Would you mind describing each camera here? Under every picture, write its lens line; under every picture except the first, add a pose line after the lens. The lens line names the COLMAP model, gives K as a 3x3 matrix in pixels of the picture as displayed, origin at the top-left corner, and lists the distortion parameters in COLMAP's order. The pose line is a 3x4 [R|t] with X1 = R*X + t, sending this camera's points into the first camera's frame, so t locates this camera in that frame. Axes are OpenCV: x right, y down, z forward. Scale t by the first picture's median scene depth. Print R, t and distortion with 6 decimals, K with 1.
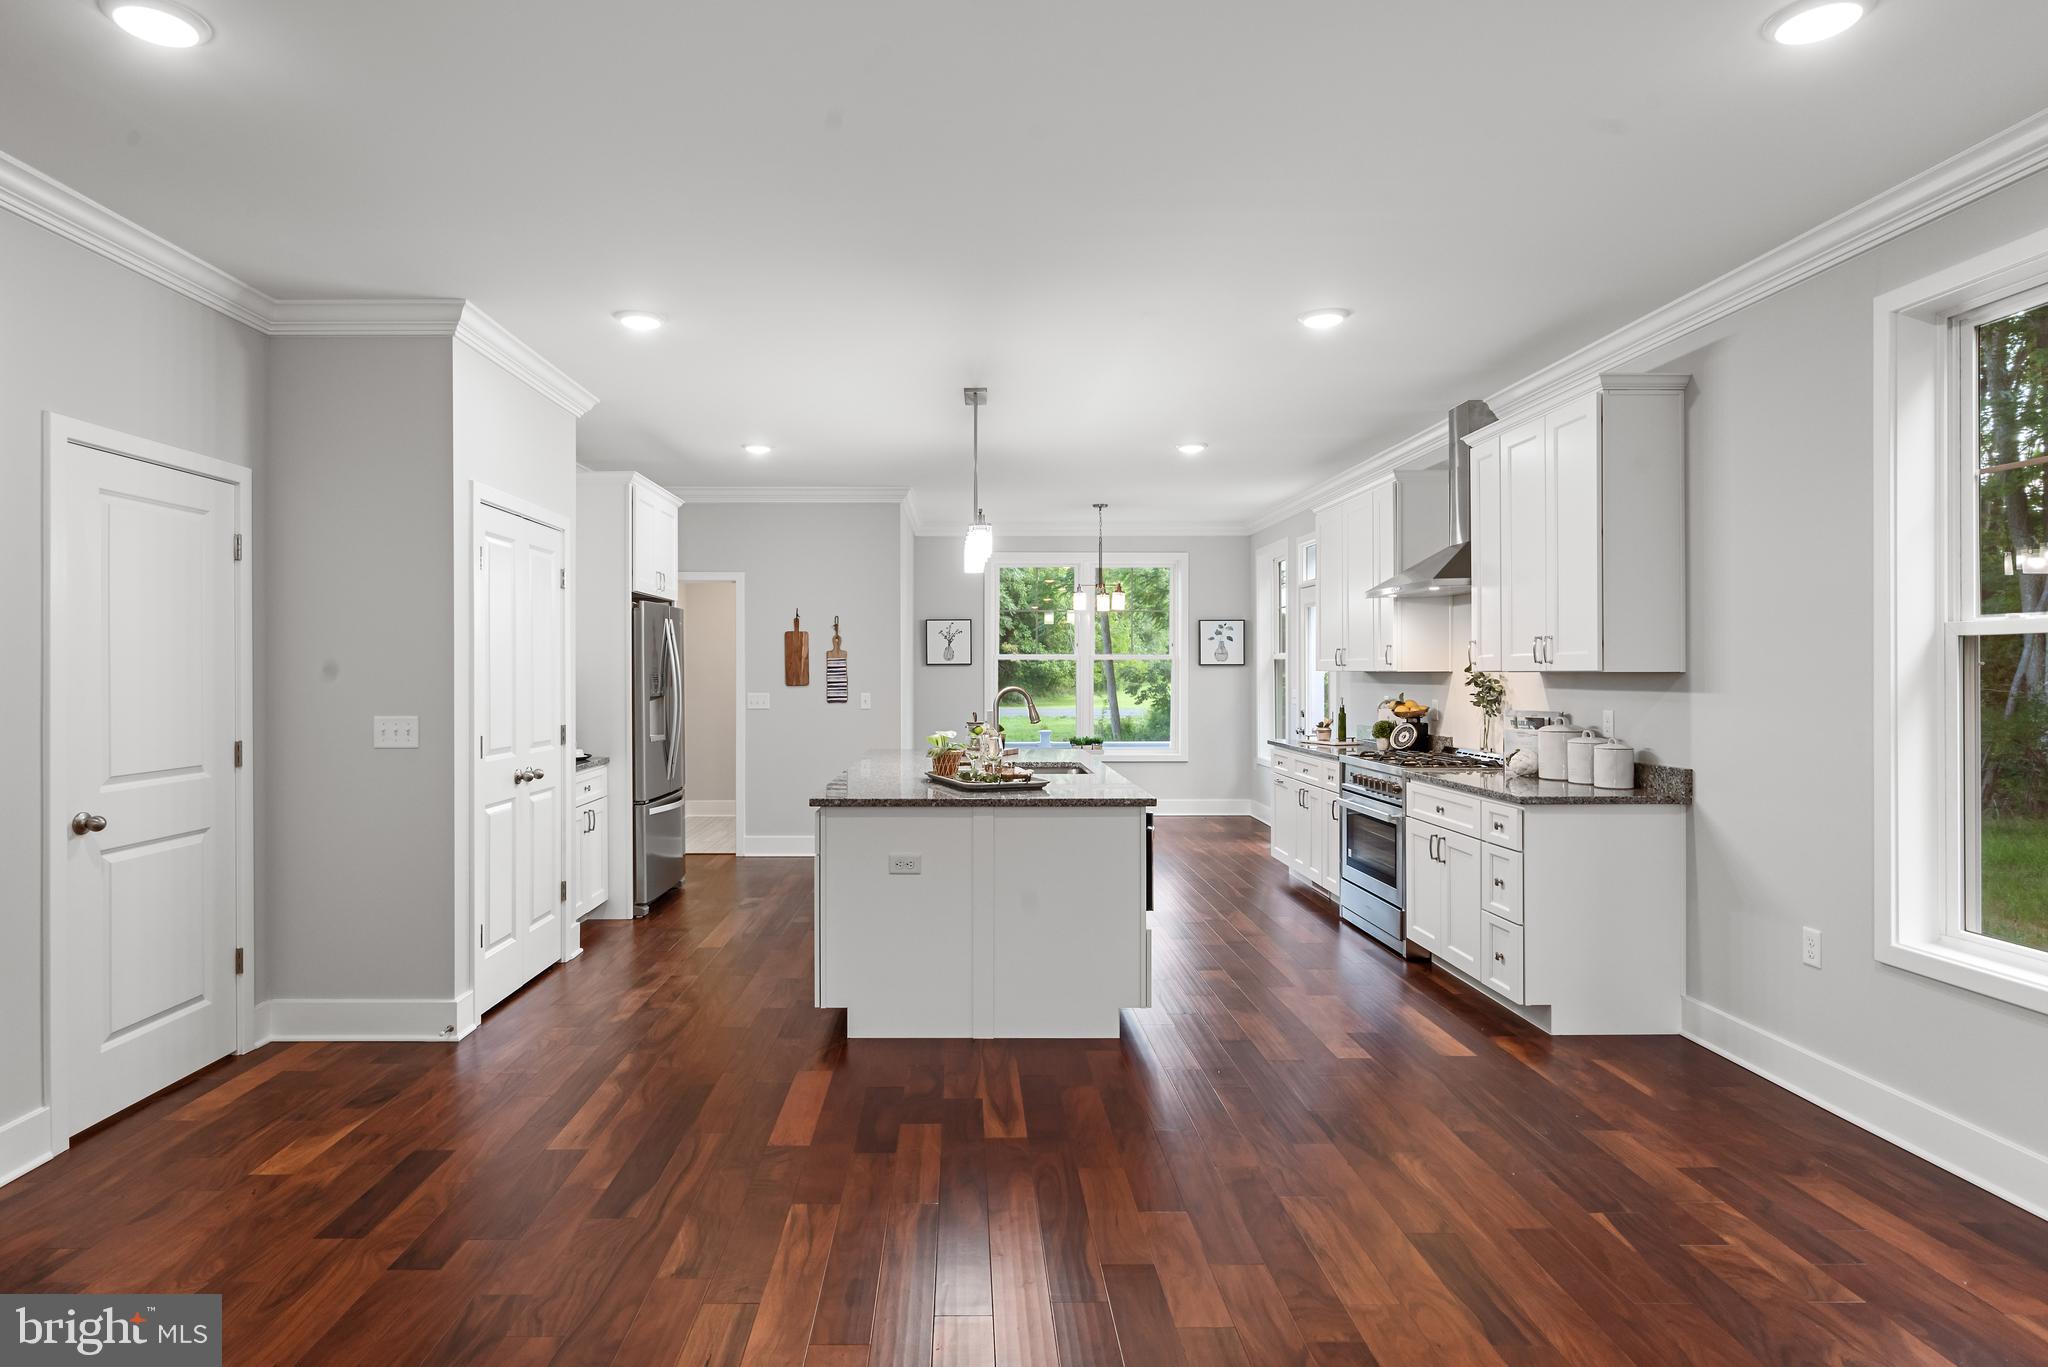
lens RADIAL K [[1189.5, 0, 1005.3], [0, 1189.5, 677.1], [0, 0, 1]] dist [0.009817, 0.000320]
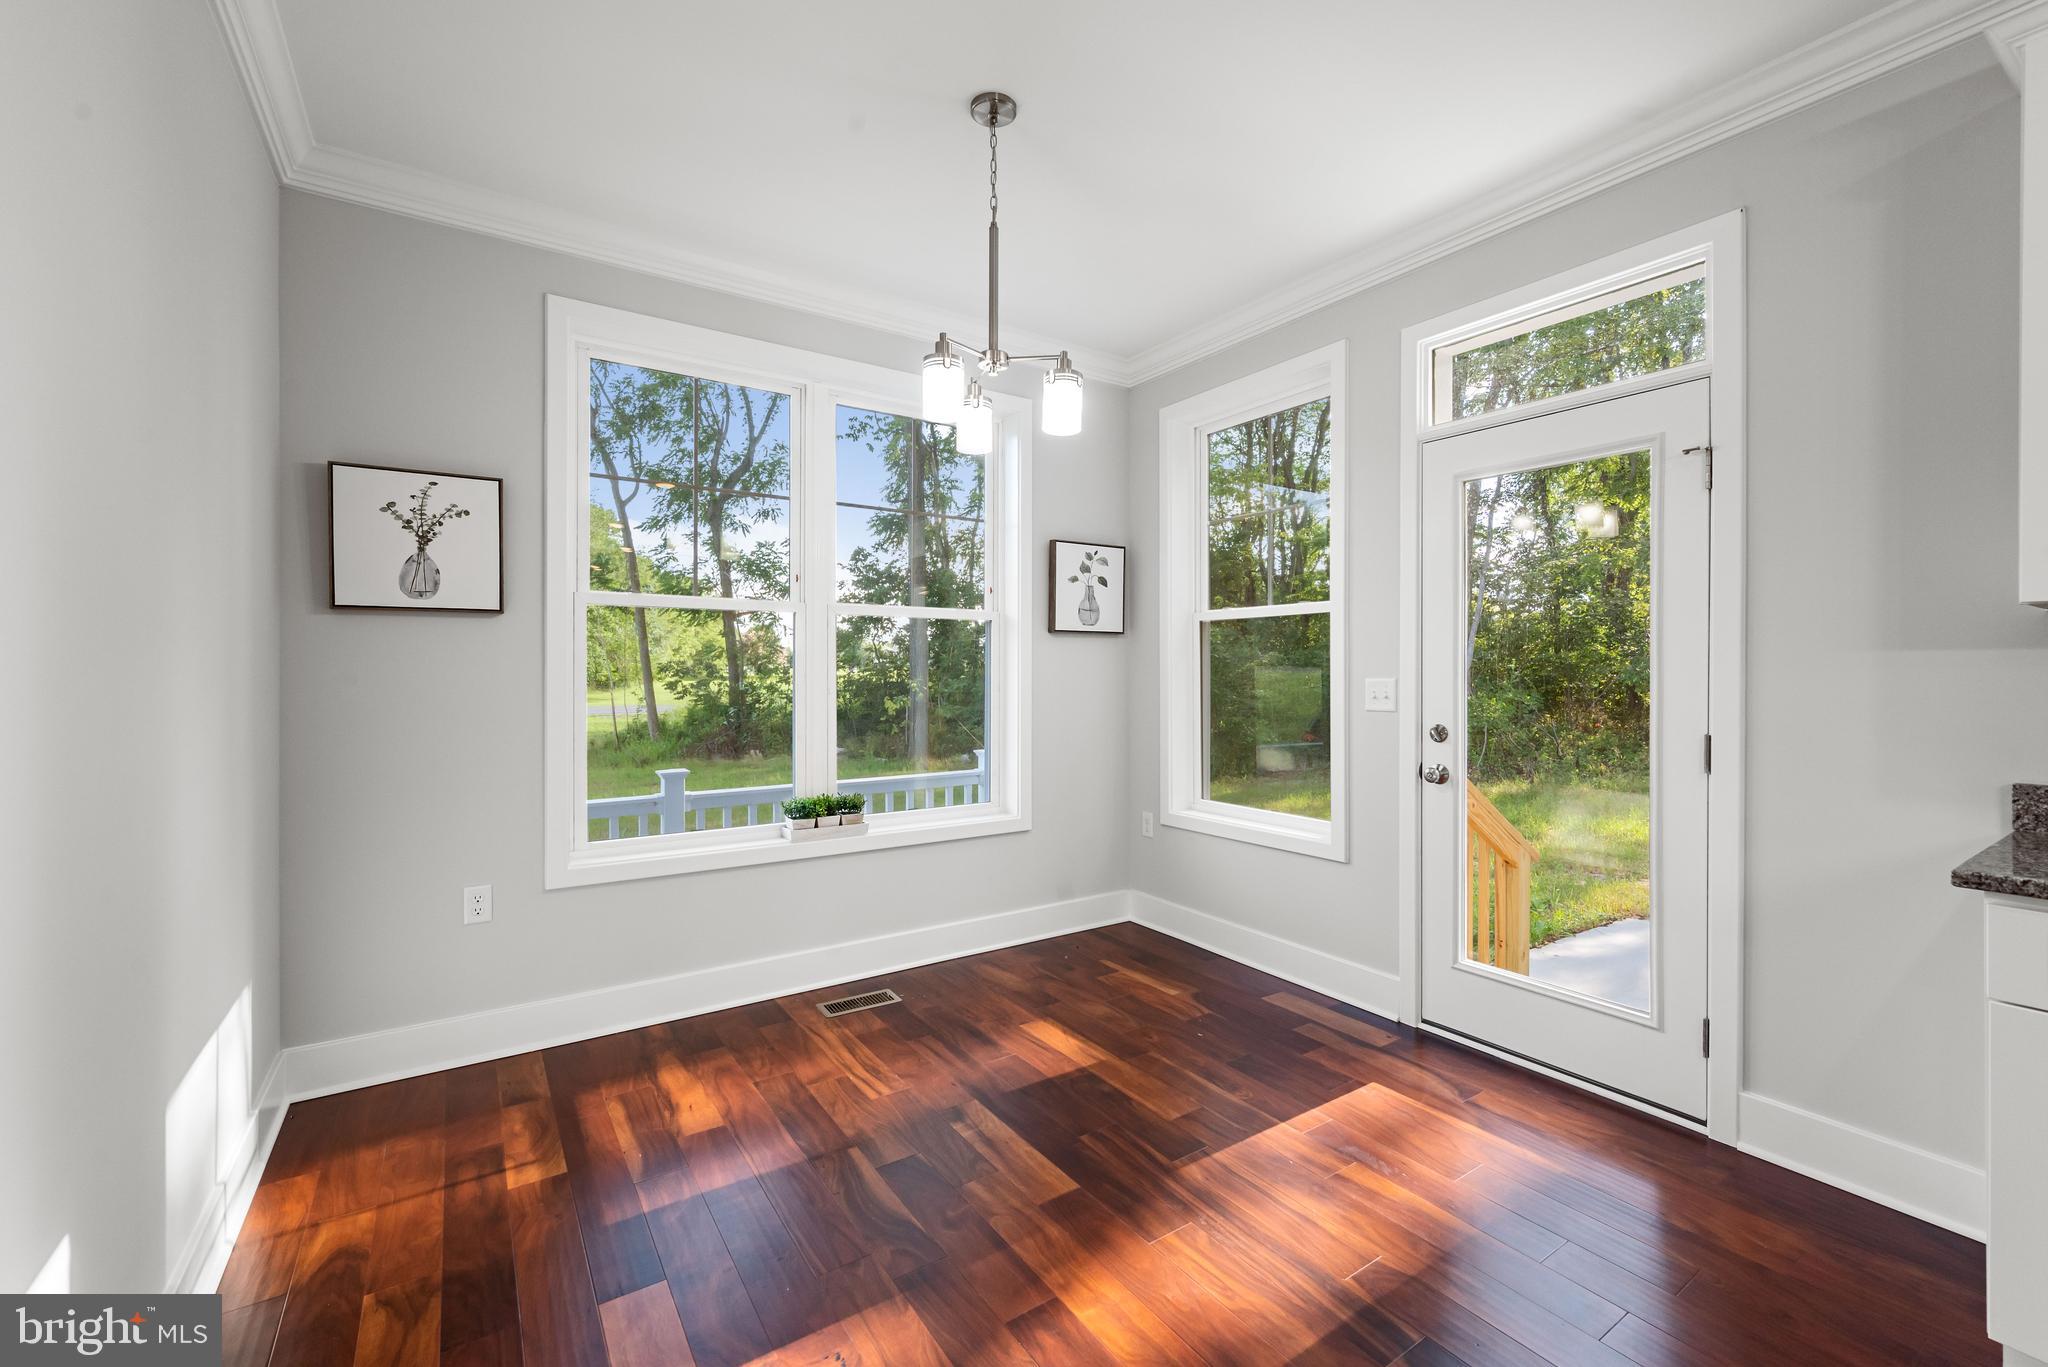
lens RADIAL K [[810.1, 0, 1019.0], [0, 810.1, 672.2], [0, 0, 1]] dist [-0.000152, -0.000183]
pose [[0.838072, -0.001883, 0.545556, -0.054705], [0.004073, 0.999988, -0.002806, 0.012990], [-0.545544, 0.004574, 0.838069, 1.274440]]
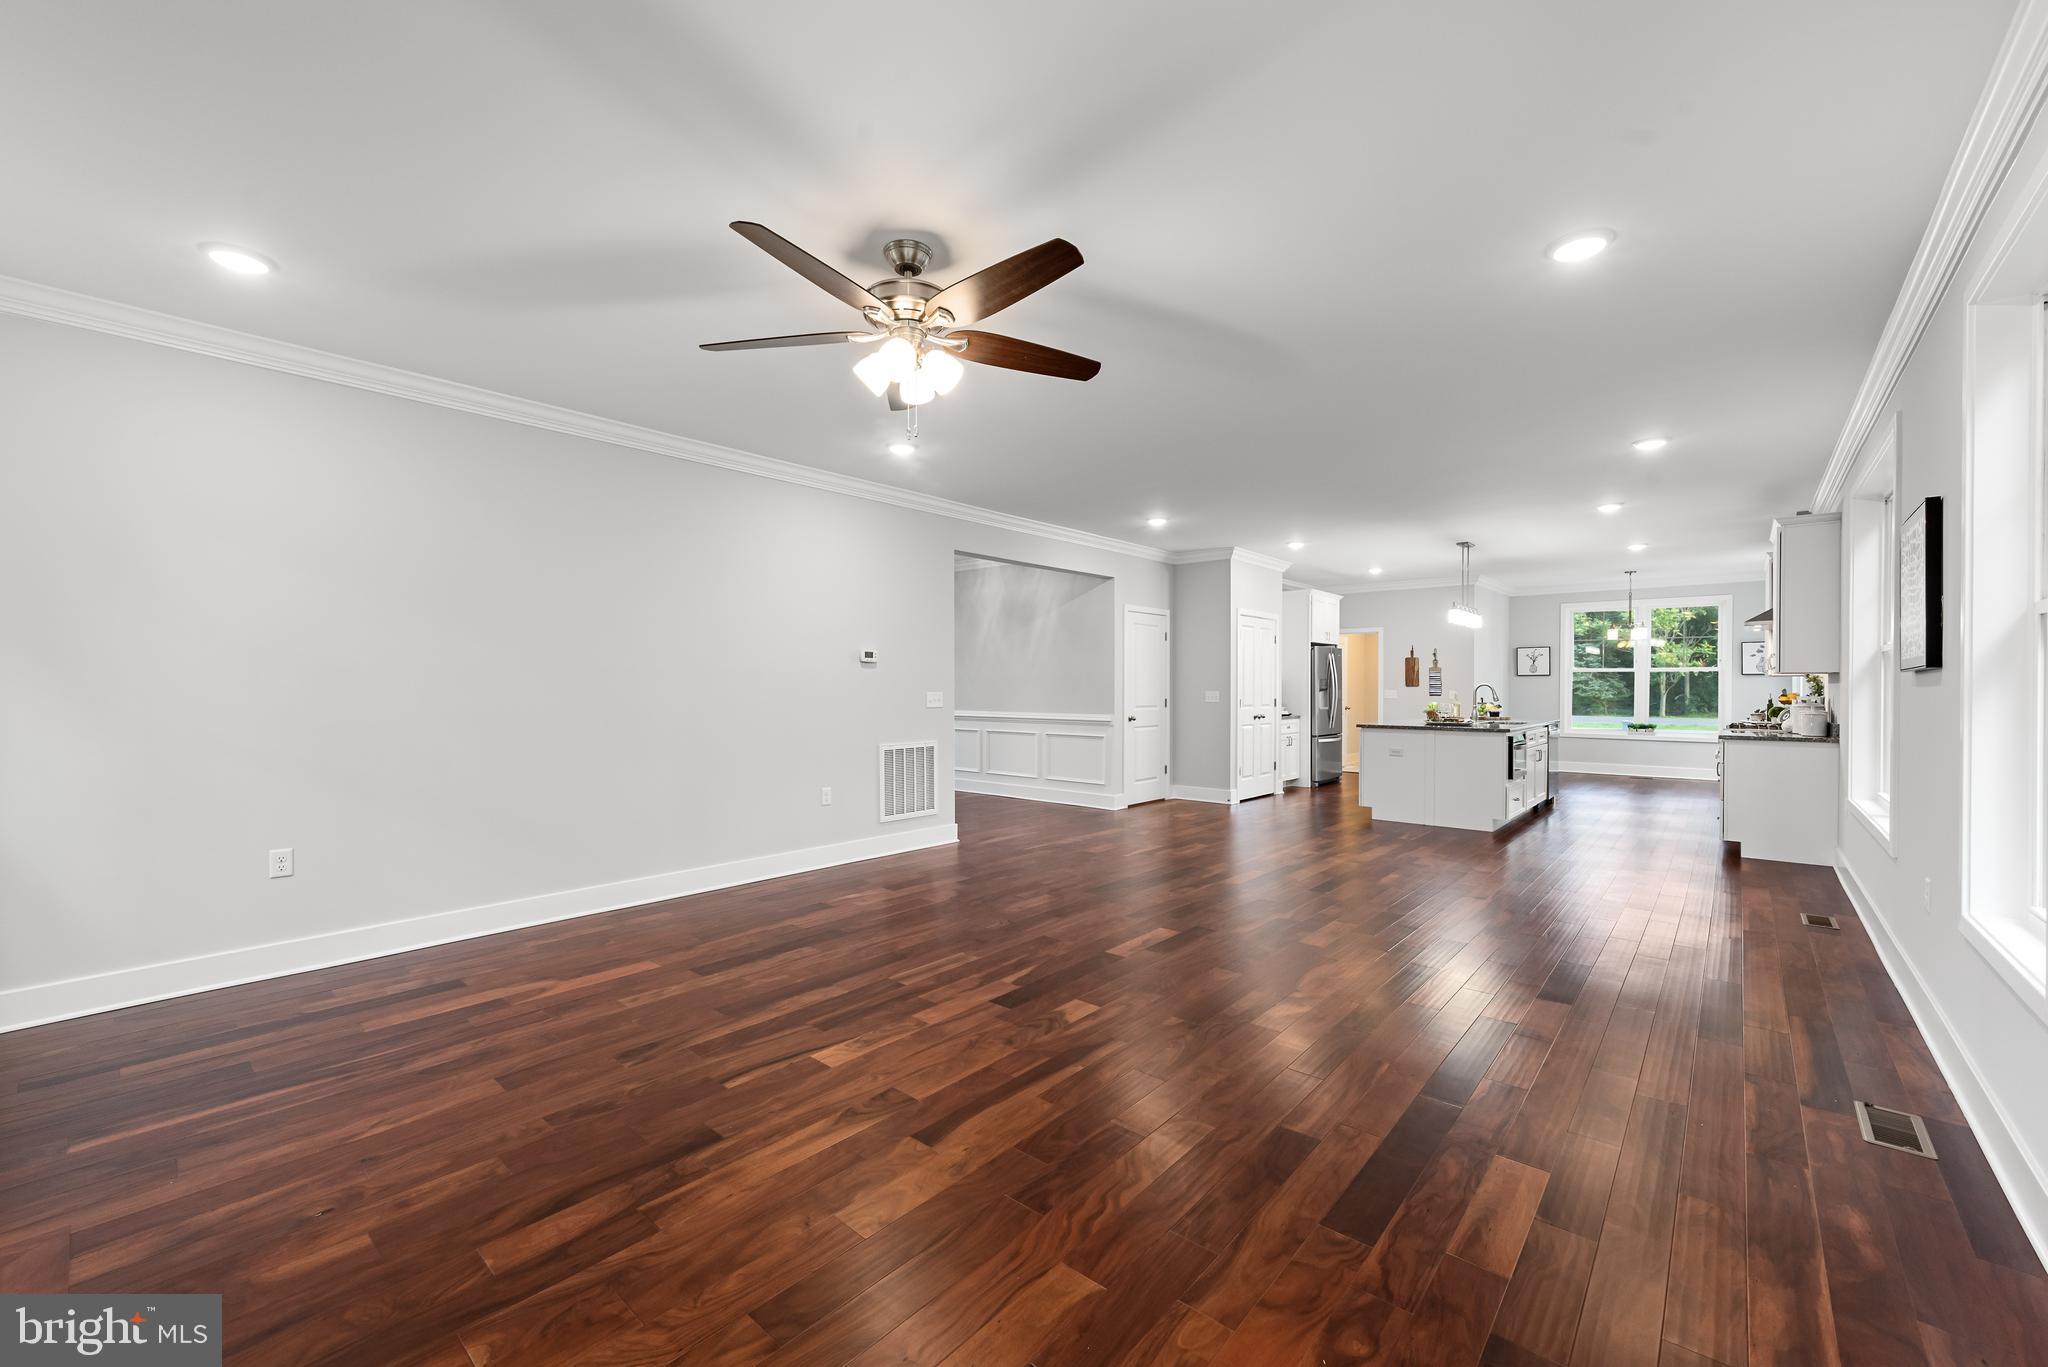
lens RADIAL K [[810.1, 0, 1027.3], [0, 810.1, 690.3], [0, 0, 1]] dist [-0.000152, -0.000183]
pose [[0.755122, 0.003516, -0.655575, 0.268238], [-0.003079, 0.999994, 0.001817, 0.016727], [0.655577, 0.000646, 0.755128, -0.475522]]
